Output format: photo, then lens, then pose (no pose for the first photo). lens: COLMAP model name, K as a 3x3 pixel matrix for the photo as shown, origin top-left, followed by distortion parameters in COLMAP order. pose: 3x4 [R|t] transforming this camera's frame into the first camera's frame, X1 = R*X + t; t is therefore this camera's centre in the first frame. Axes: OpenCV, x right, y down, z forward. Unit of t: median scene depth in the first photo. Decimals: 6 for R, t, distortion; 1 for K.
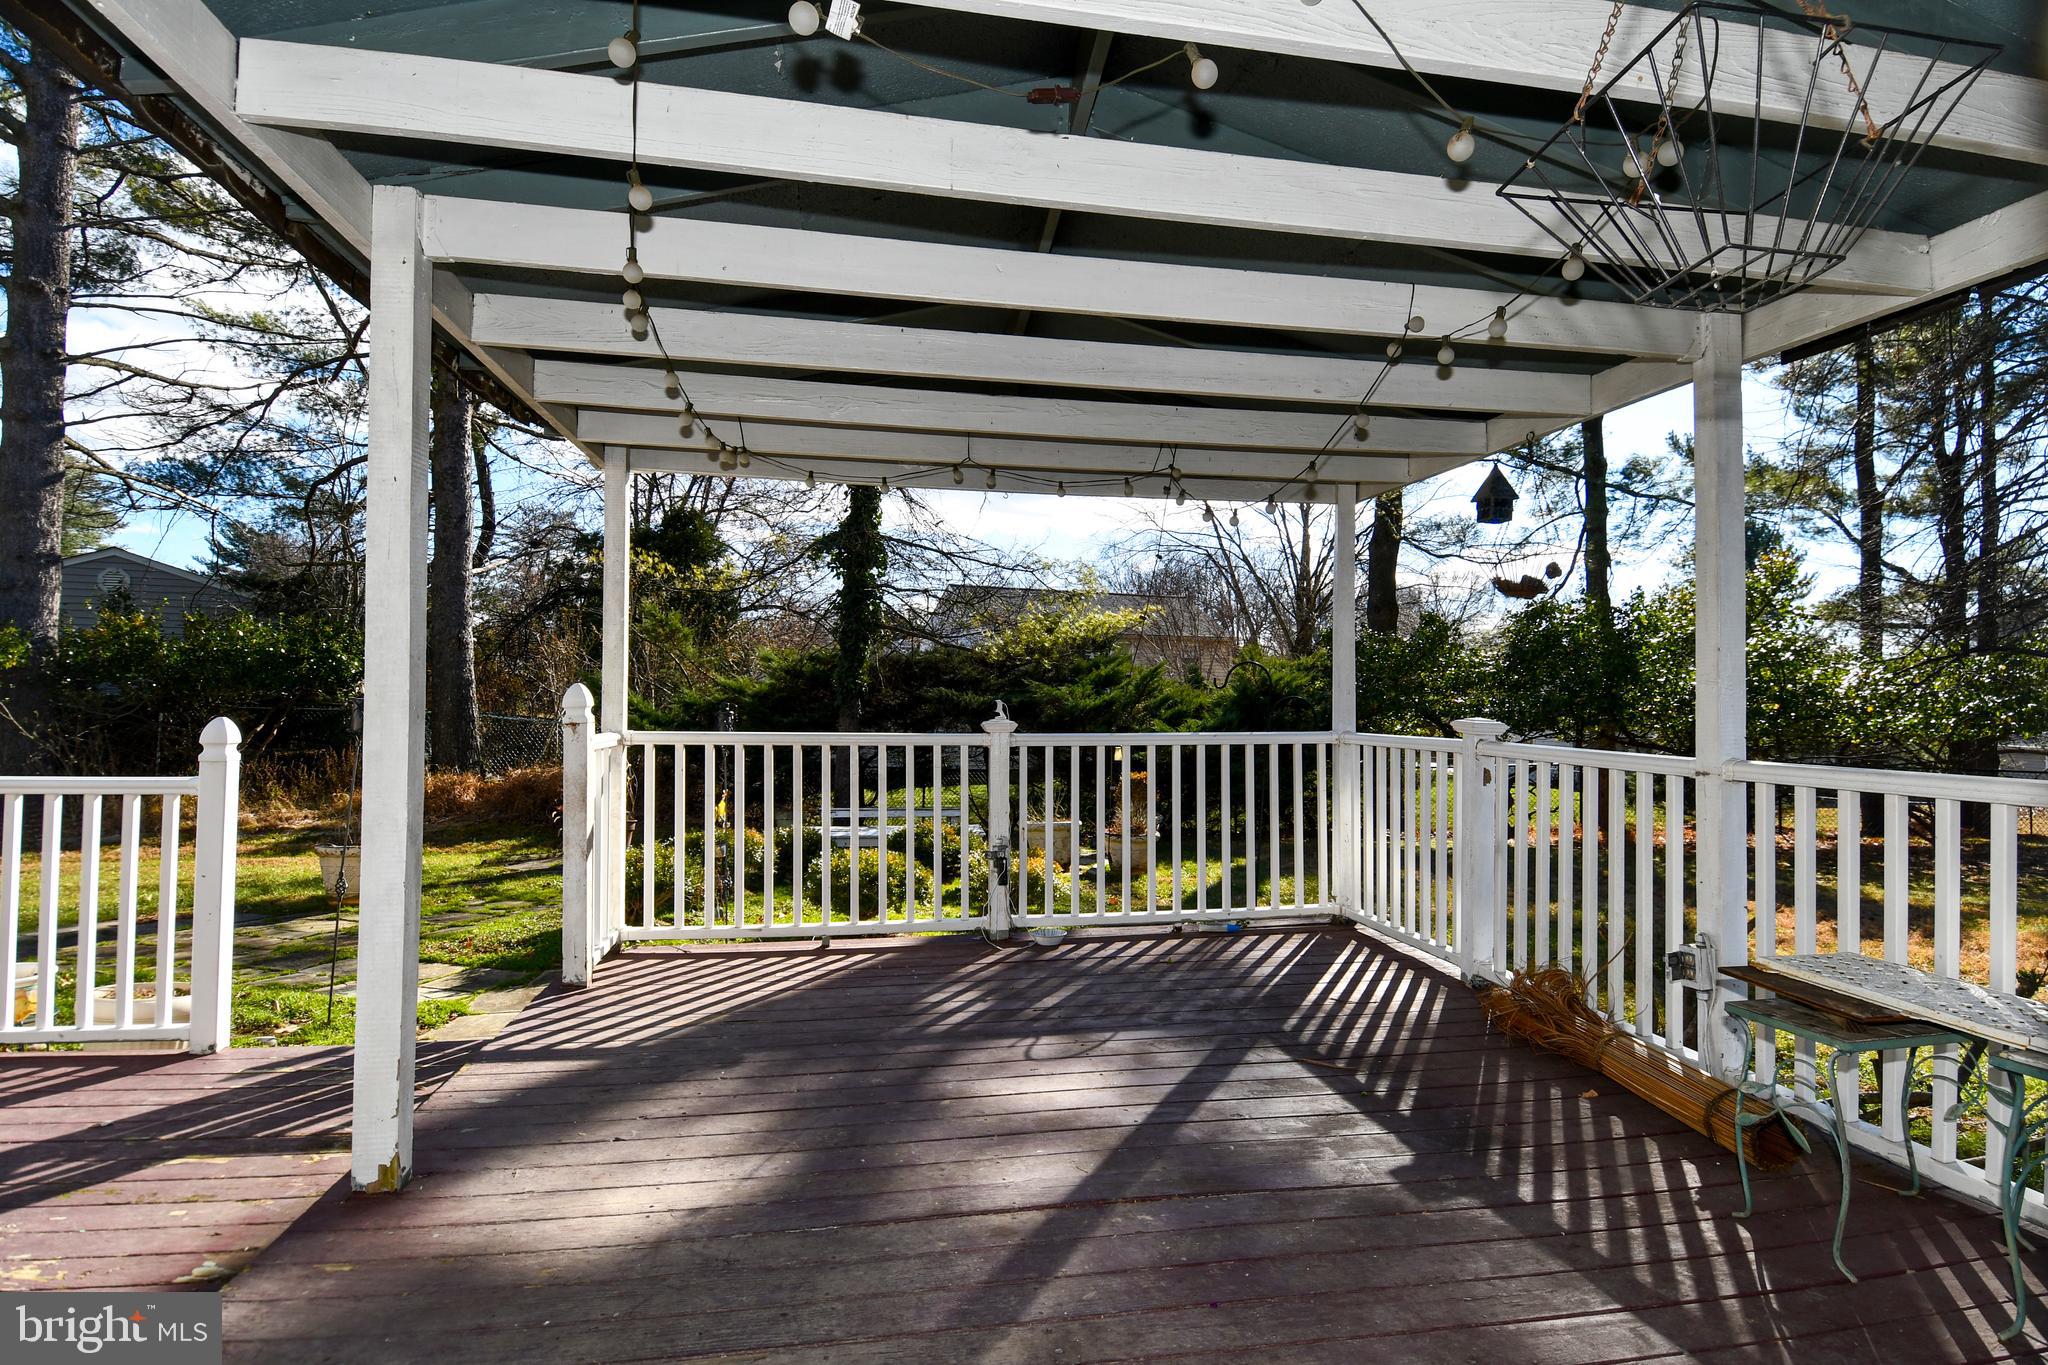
lens RADIAL K [[1096.7, 0, 1086.4], [0, 1096.7, 656.1], [0, 0, 1]] dist [0.046944, -0.048987]
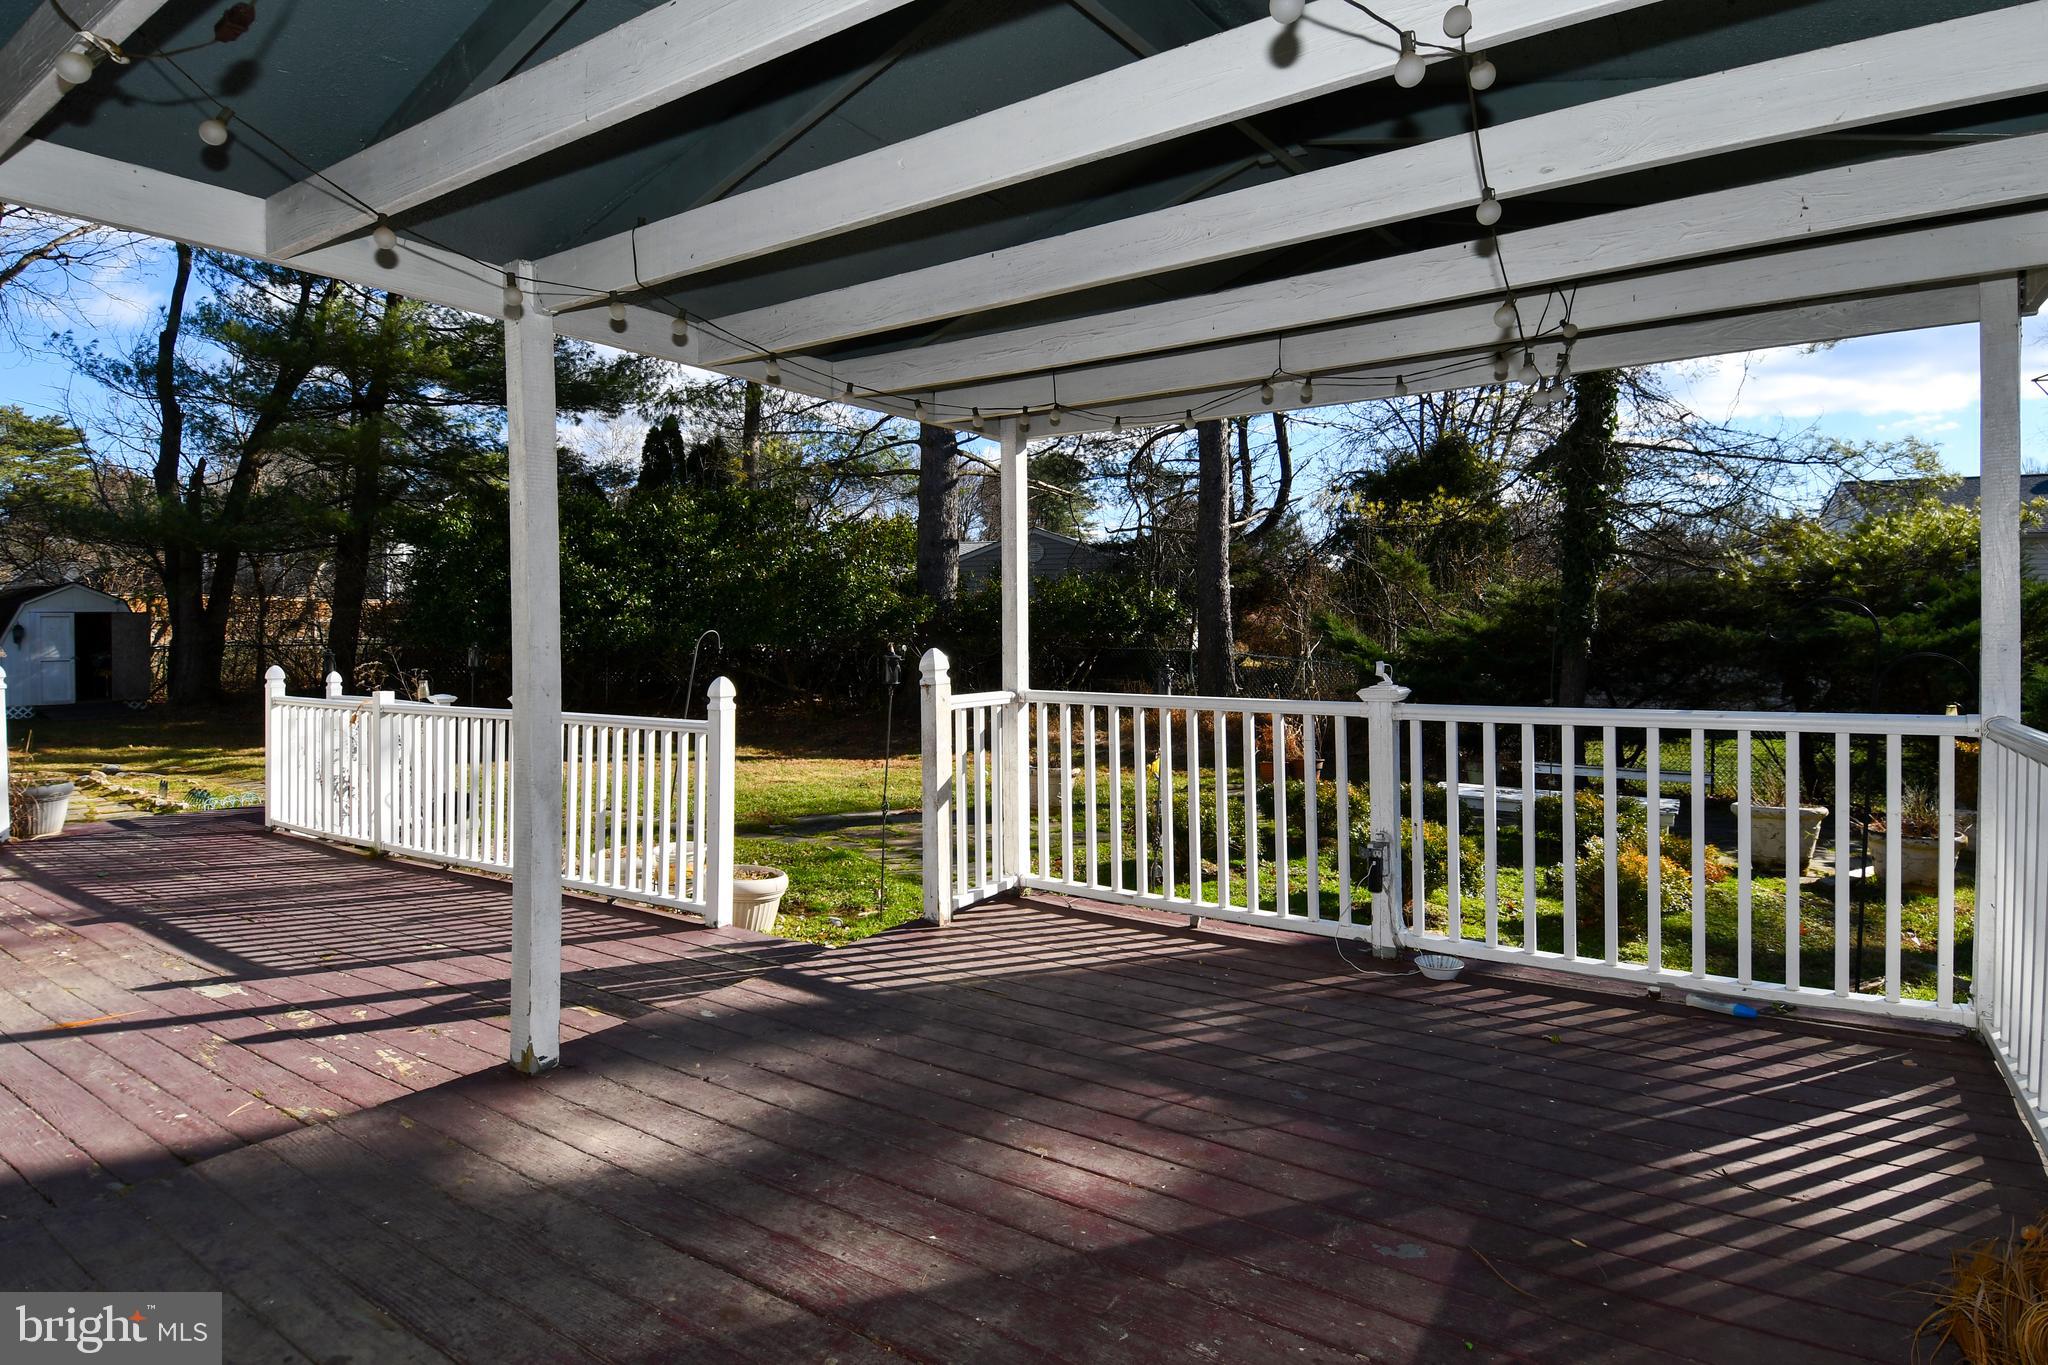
lens RADIAL K [[1087.7, 0, 1024.7], [0, 1087.7, 646.6], [0, 0, 1]] dist [0.033489, -0.041330]
pose [[0.700445, -0.002637, -0.713701, 0.305156], [0.041034, 0.998488, 0.036582, -0.010516], [0.712526, -0.054909, 0.699494, 0.258568]]
